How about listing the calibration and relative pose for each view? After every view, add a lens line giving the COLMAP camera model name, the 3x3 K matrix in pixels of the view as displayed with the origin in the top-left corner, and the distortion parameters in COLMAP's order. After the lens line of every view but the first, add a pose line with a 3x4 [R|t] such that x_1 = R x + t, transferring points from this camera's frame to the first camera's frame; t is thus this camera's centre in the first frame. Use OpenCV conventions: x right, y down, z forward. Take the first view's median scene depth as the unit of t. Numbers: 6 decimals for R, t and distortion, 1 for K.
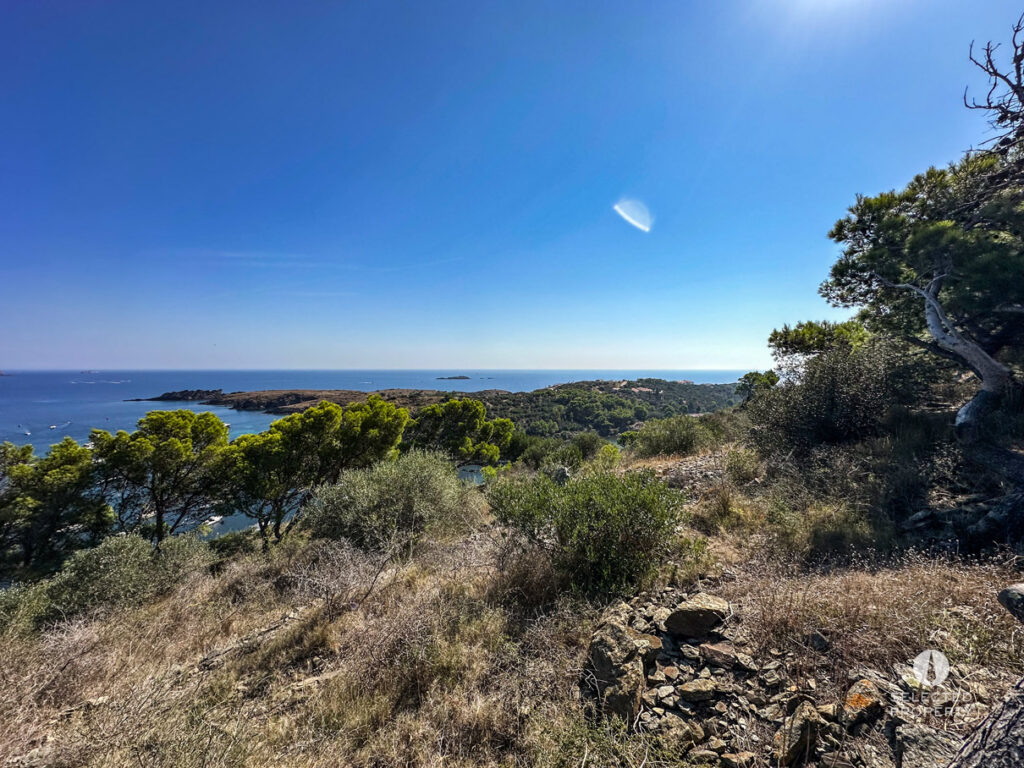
lens RADIAL K [[415.6, 0, 518.9], [0, 415.6, 374.2], [0, 0, 1]] dist [0.008211, -0.001064]
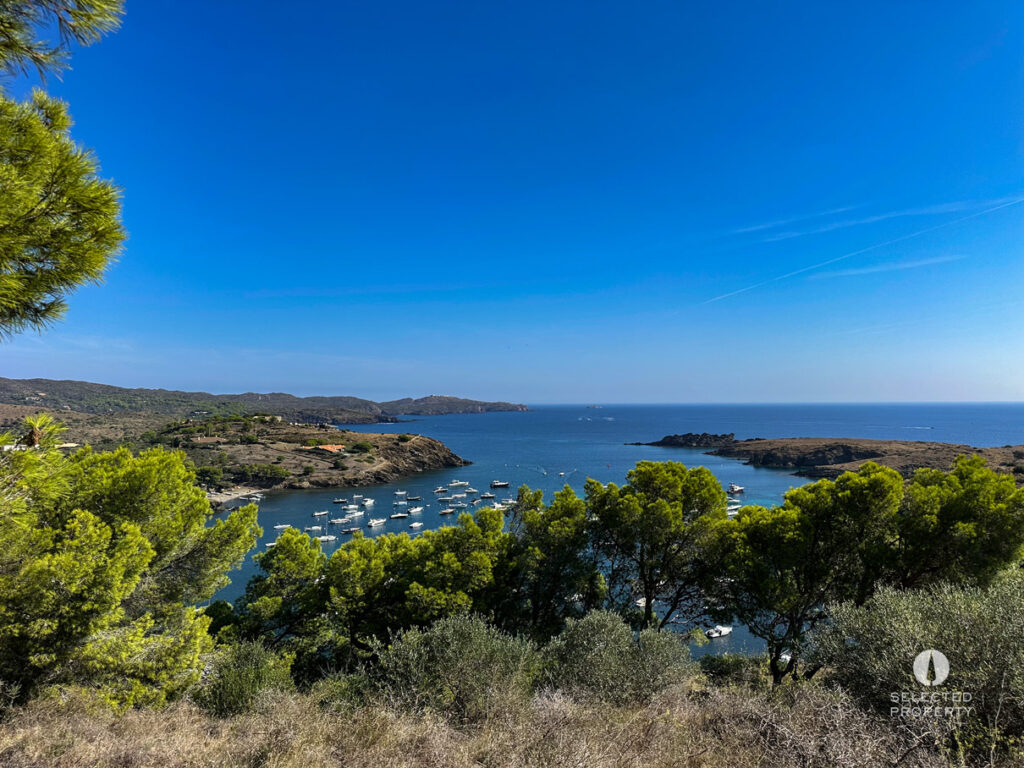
lens RADIAL K [[415.6, 0, 507.7], [0, 415.6, 384.7], [0, 0, 1]] dist [0.008211, -0.001064]
pose [[0.674551, -0.086609, -0.733130, -0.433807], [-0.017664, 0.990916, -0.133315, 0.051089], [0.738017, 0.102877, 0.666894, 0.258025]]
